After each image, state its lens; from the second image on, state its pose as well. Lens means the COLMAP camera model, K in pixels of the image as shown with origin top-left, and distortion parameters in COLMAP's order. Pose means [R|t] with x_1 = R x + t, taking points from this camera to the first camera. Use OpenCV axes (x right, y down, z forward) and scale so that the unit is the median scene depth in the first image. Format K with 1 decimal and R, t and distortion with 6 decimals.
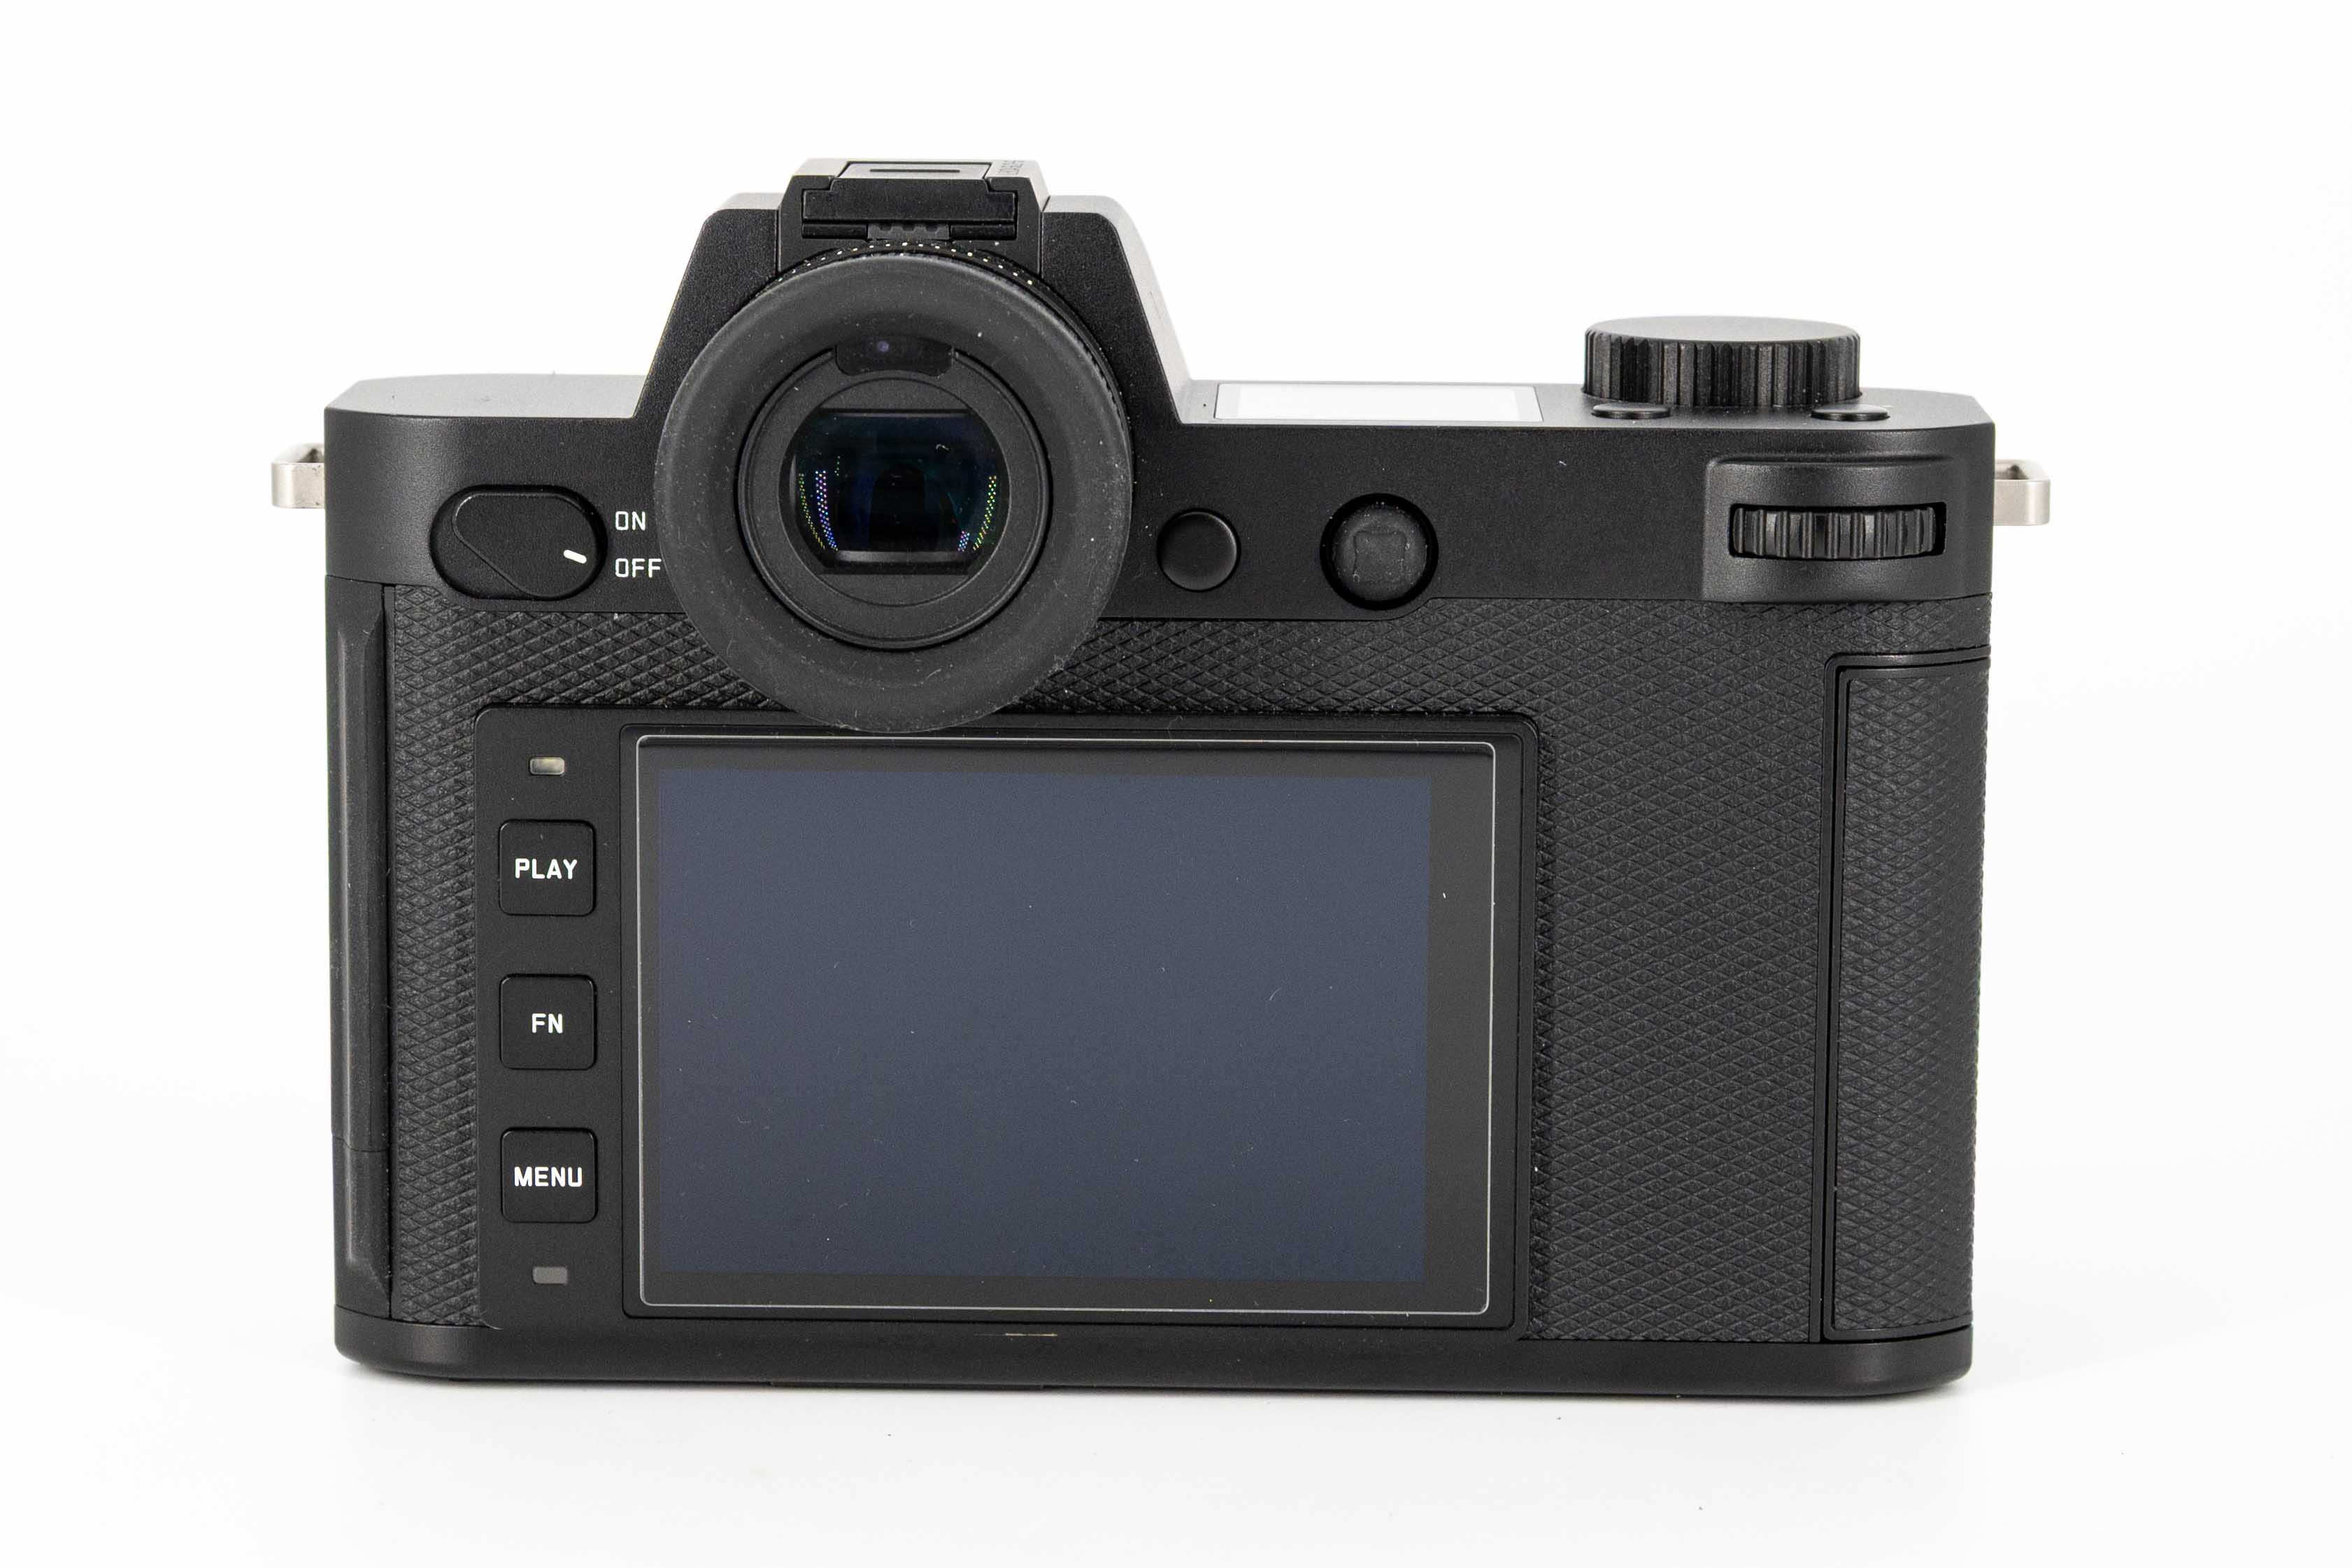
lens RADIAL K [[6856.7, 0, 1176.0], [0, 6856.7, 784.0], [0, 0, 1]] dist [0.139042, 0.623002]
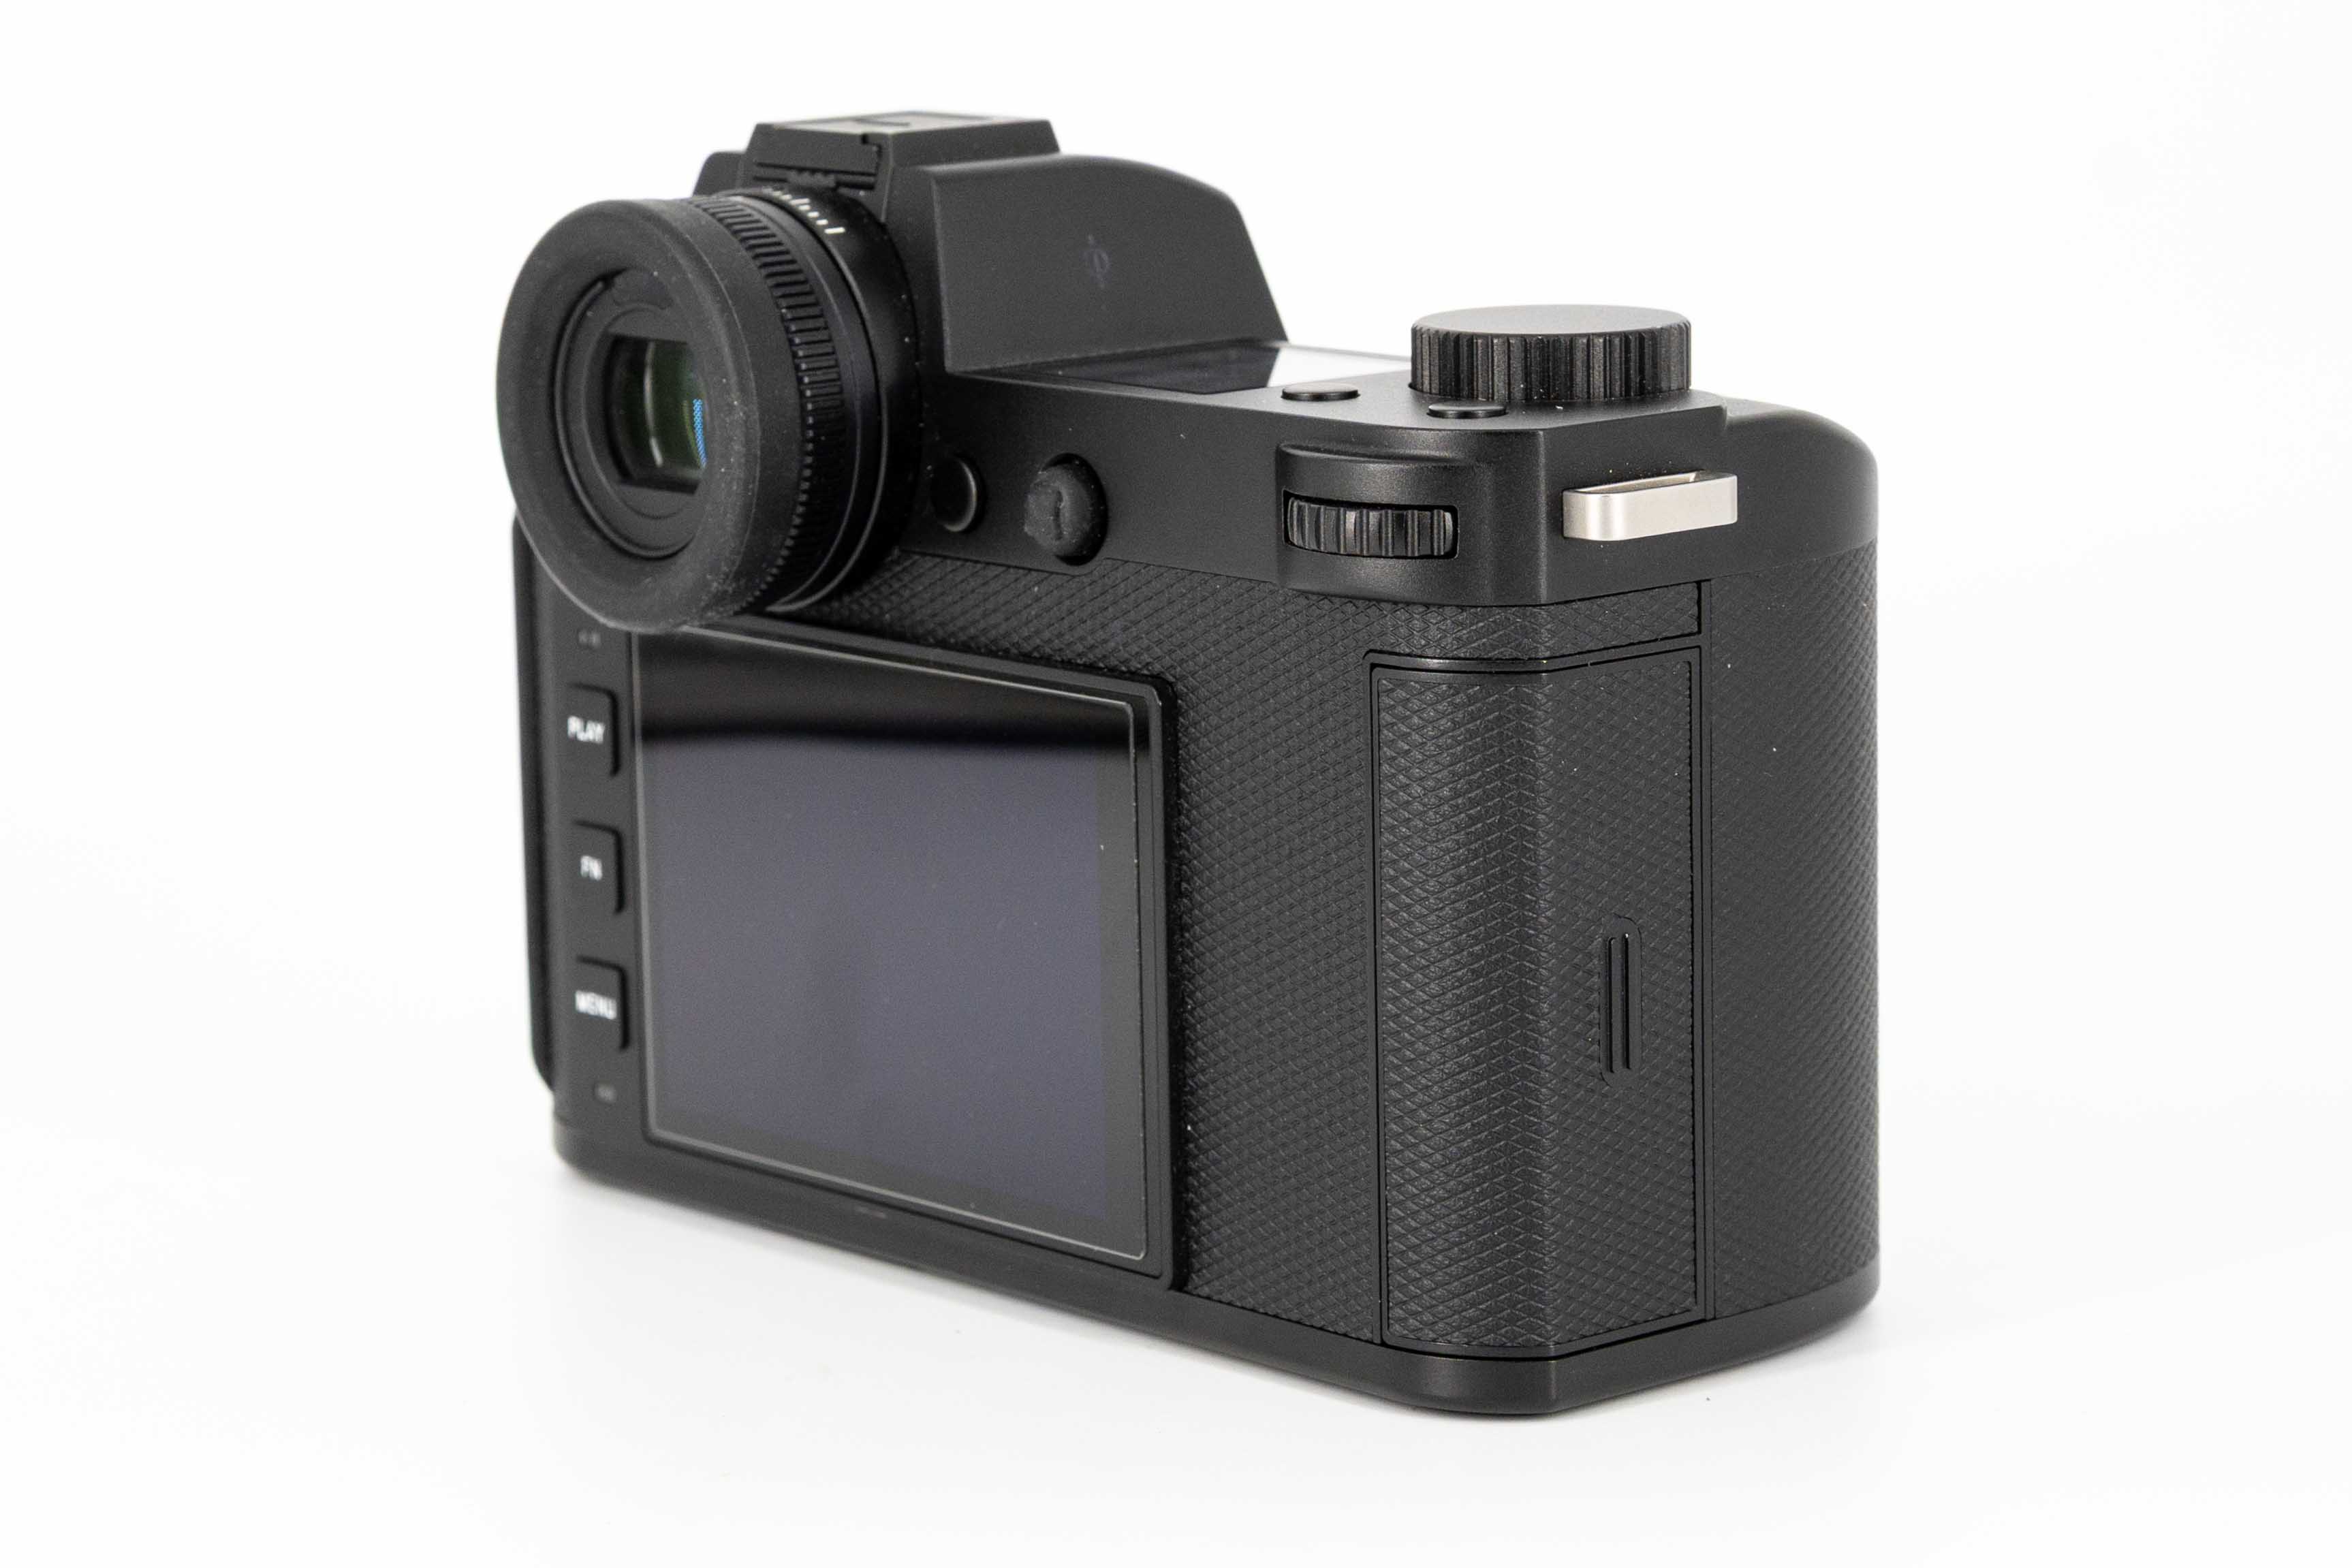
lens RADIAL K [[6856.7, 0, 1176.0], [0, 6856.7, 784.0], [0, 0, 1]] dist [0.139042, 0.623002]
pose [[0.670863, 0.111227, -0.733193, 0.797465], [-0.096129, 0.993389, 0.062742, -0.058673], [0.735325, 0.028390, 0.677120, 0.310650]]
